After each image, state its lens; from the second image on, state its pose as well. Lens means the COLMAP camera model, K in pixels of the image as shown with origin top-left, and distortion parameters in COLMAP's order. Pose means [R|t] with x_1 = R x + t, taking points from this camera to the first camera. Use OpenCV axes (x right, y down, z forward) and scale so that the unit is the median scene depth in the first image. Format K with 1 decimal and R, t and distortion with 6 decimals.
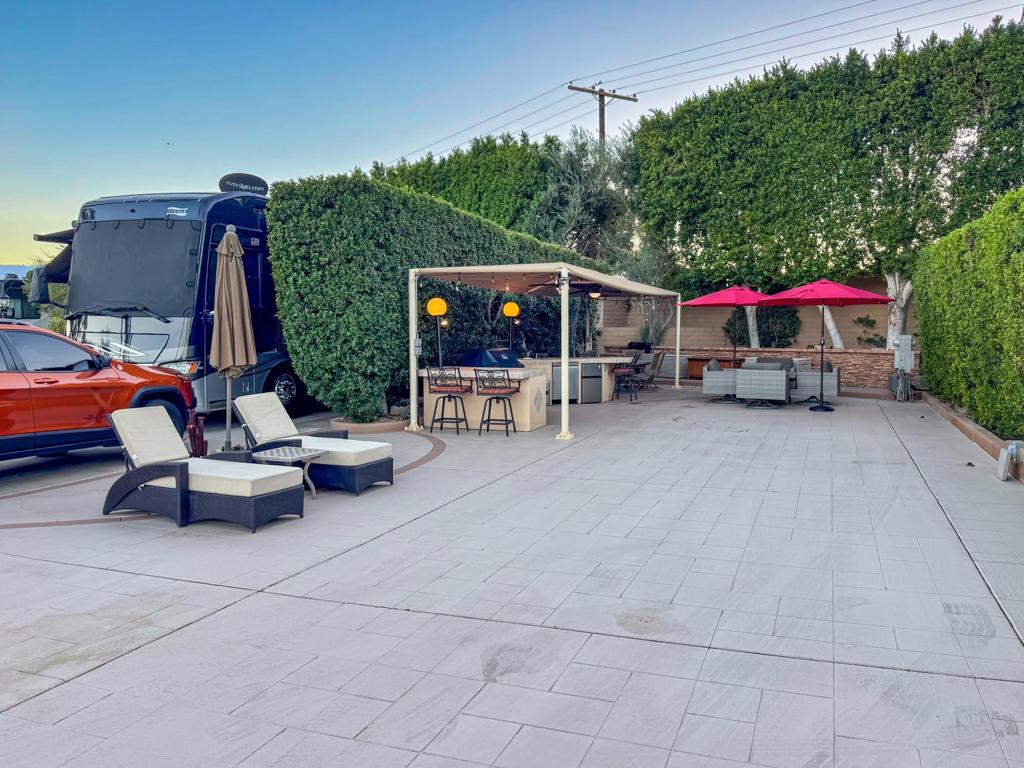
lens RADIAL K [[745.2, 0, 614.3], [0, 745.2, 363.5], [0, 0, 1]] dist [0.044874, -0.055781]
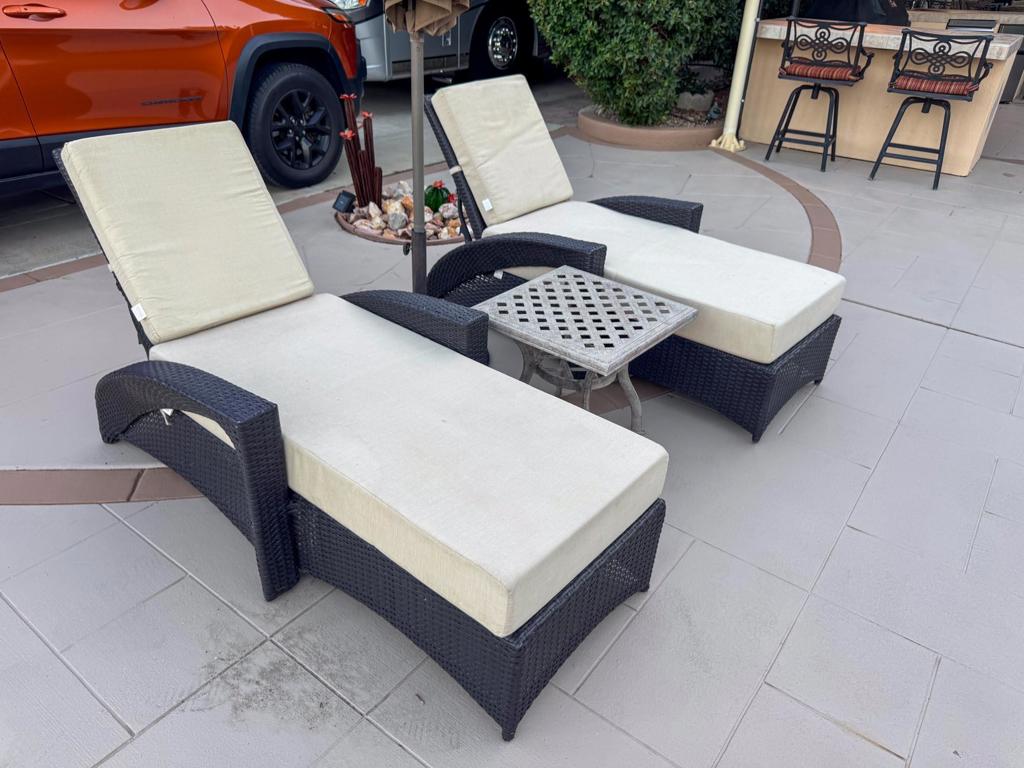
lens RADIAL K [[745.2, 0, 504.2], [0, 745.2, 382.3], [0, 0, 1]] dist [0.044874, -0.055781]
pose [[0.928975, 0.208669, -0.305718, -0.229098], [-0.050105, 0.889235, 0.454698, 0.002439], [0.366736, -0.407085, 0.836532, 0.448096]]
